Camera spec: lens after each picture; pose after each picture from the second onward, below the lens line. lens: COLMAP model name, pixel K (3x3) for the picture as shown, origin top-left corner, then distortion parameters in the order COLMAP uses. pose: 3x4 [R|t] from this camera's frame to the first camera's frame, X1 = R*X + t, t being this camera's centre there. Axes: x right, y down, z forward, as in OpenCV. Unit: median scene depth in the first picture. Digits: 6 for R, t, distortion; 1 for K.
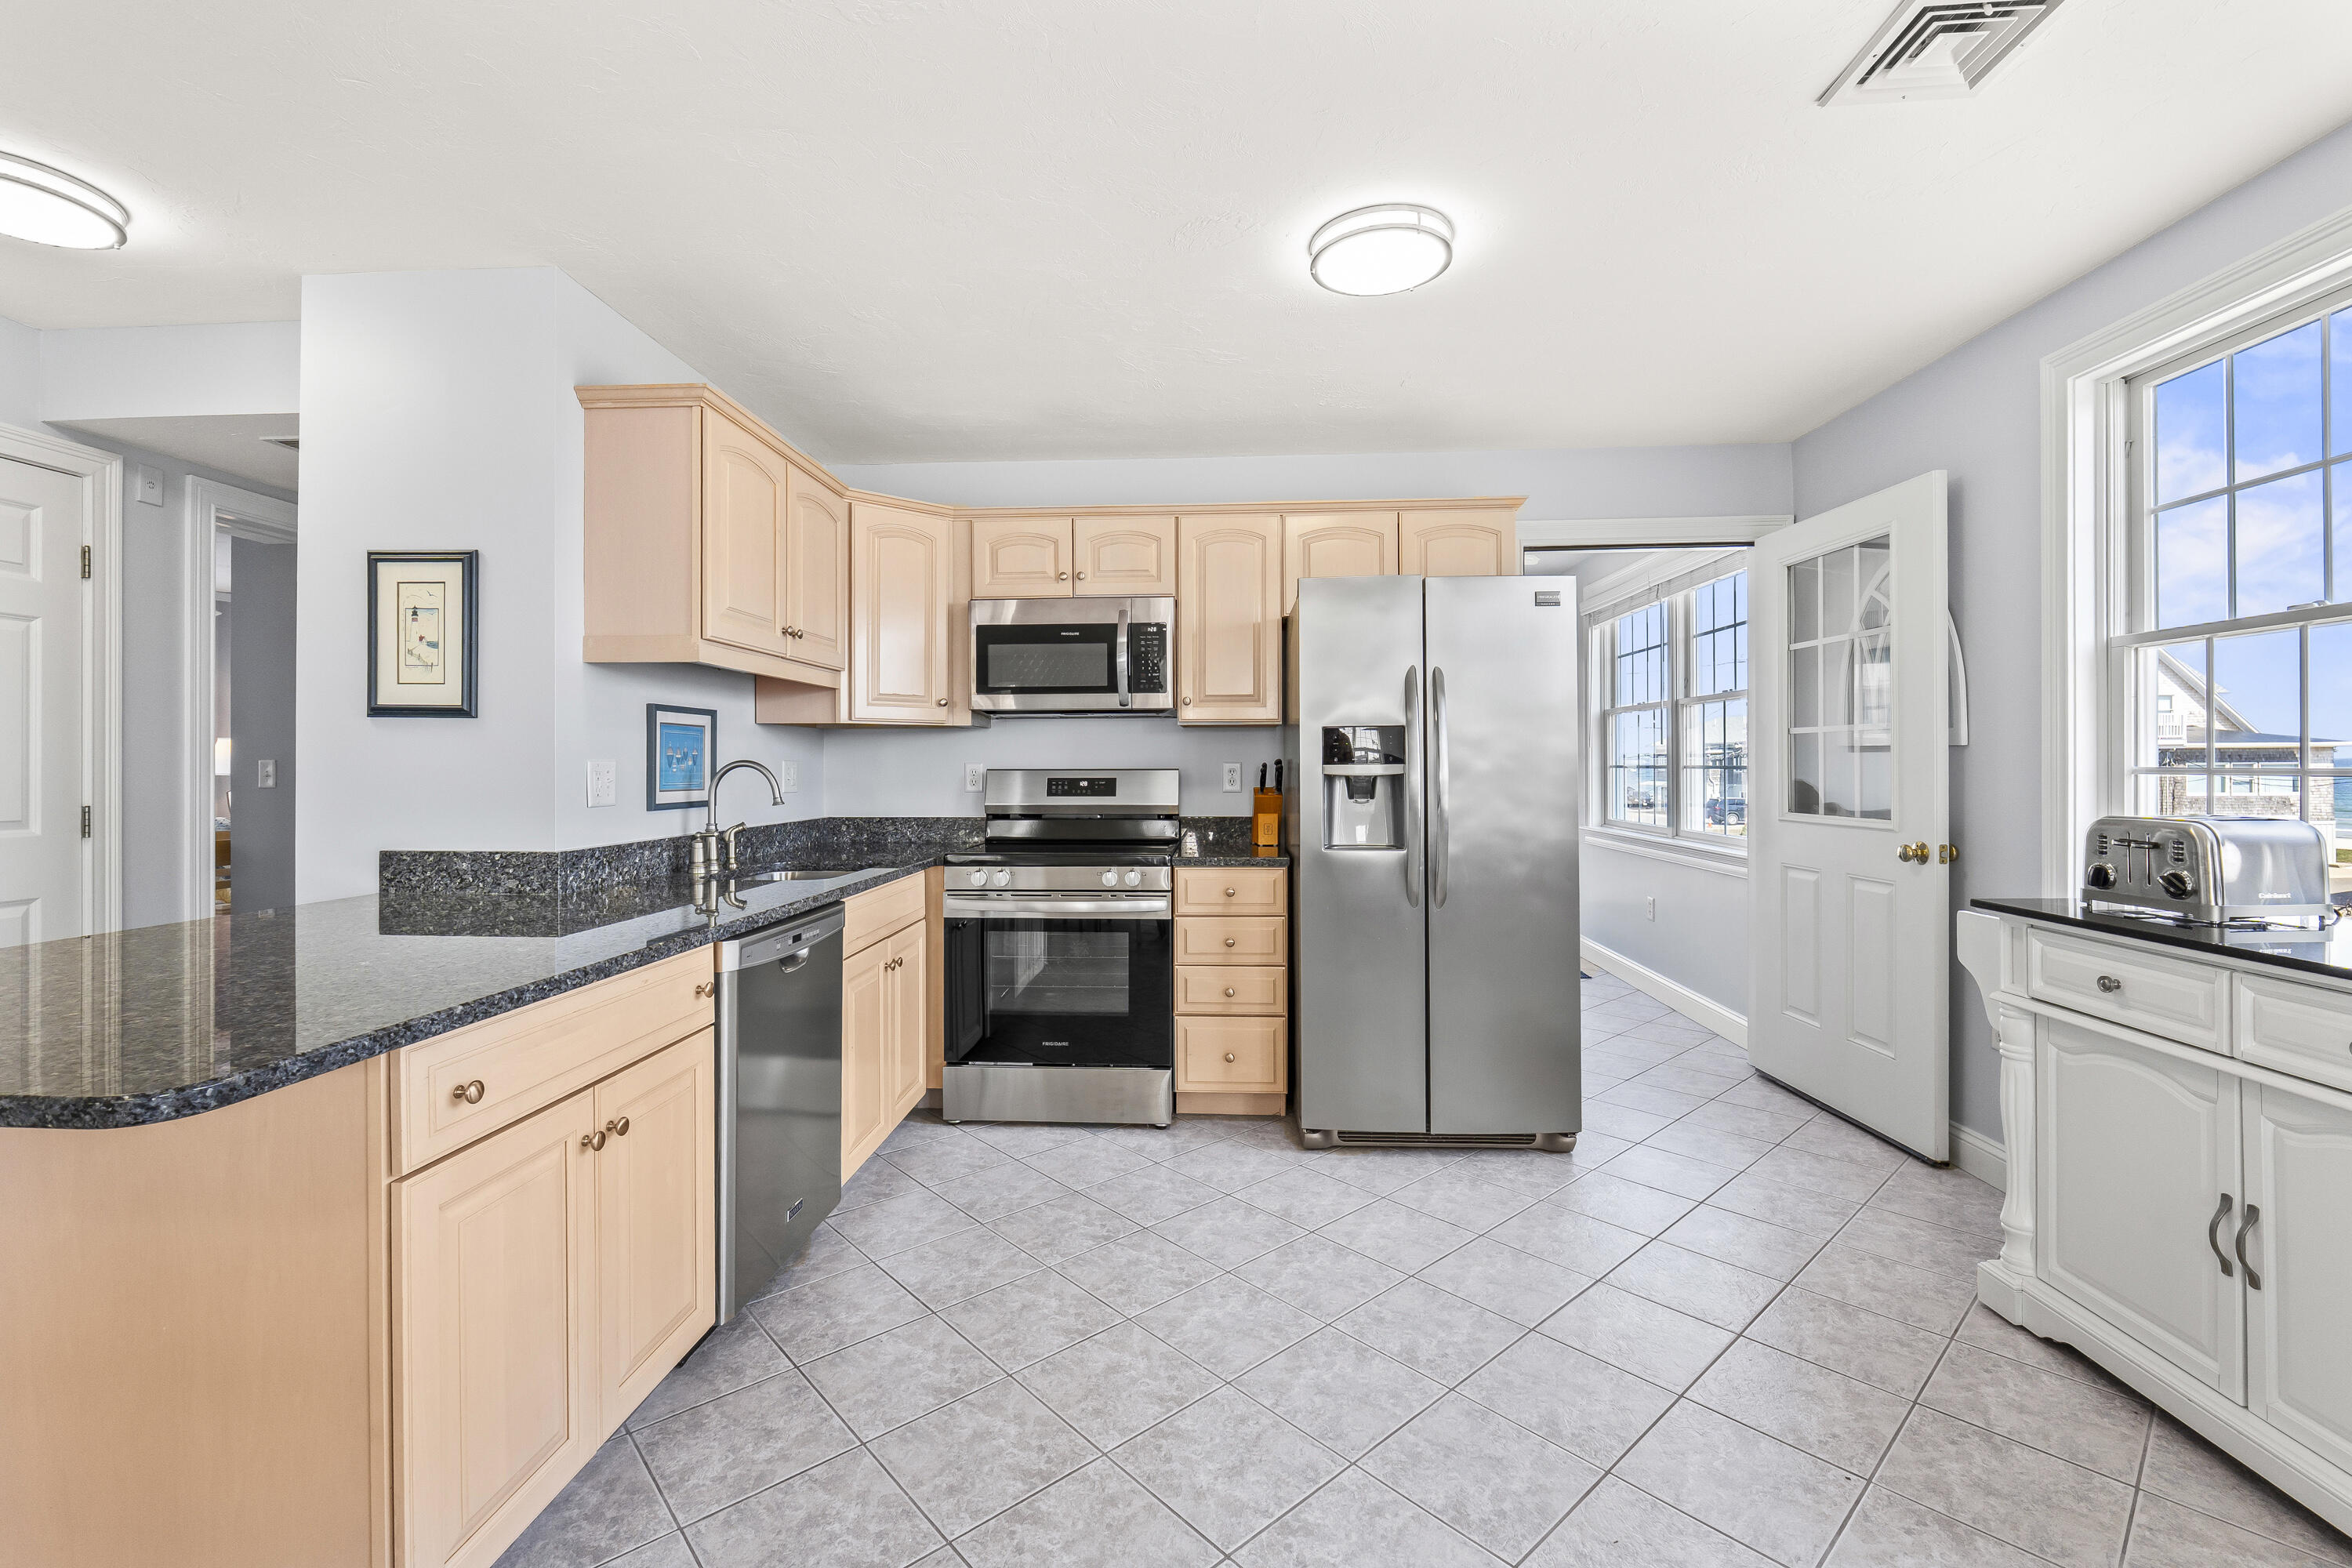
lens RADIAL K [[1004.5, 0, 1182.5], [0, 1004.5, 767.7], [0, 0, 1]] dist [0.001136, -0.000086]
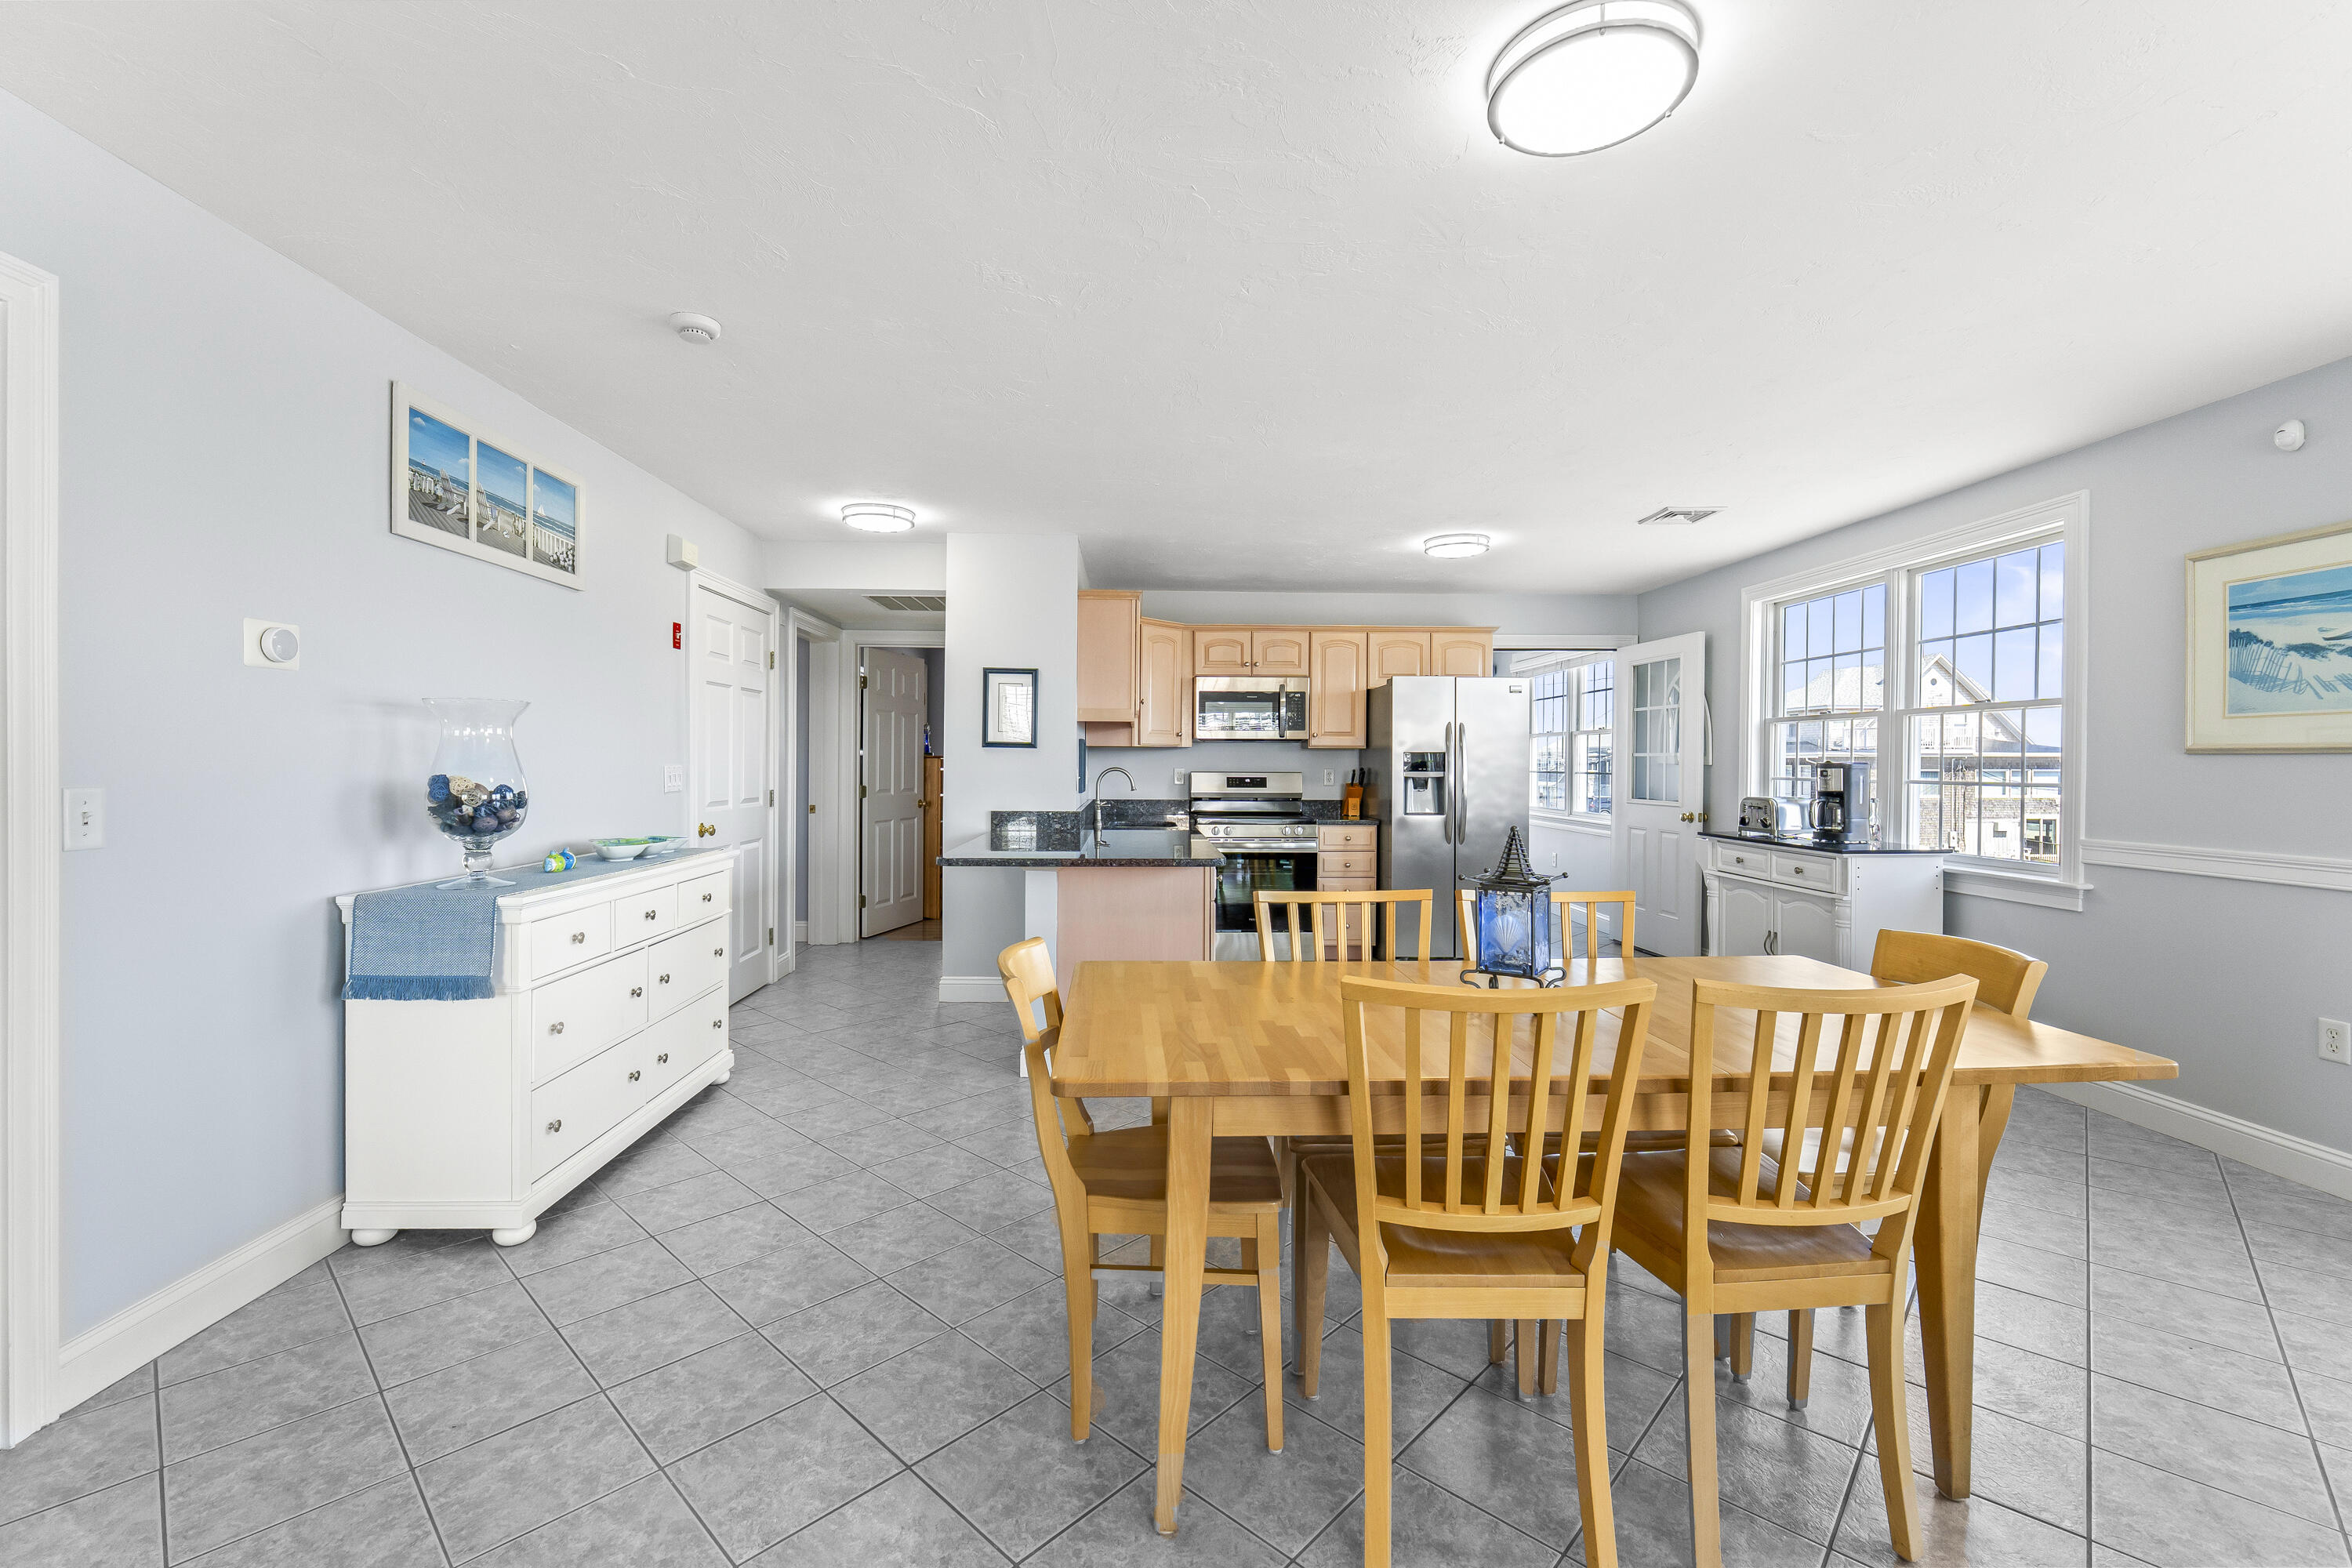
lens RADIAL K [[1004.5, 0, 1164.8], [0, 1004.5, 783.1], [0, 0, 1]] dist [0.001136, -0.000086]
pose [[0.996133, 0.006850, 0.087588, -0.463119], [-0.008419, 0.999811, 0.017548, -0.010746], [-0.087451, -0.018217, 0.996002, -0.854055]]
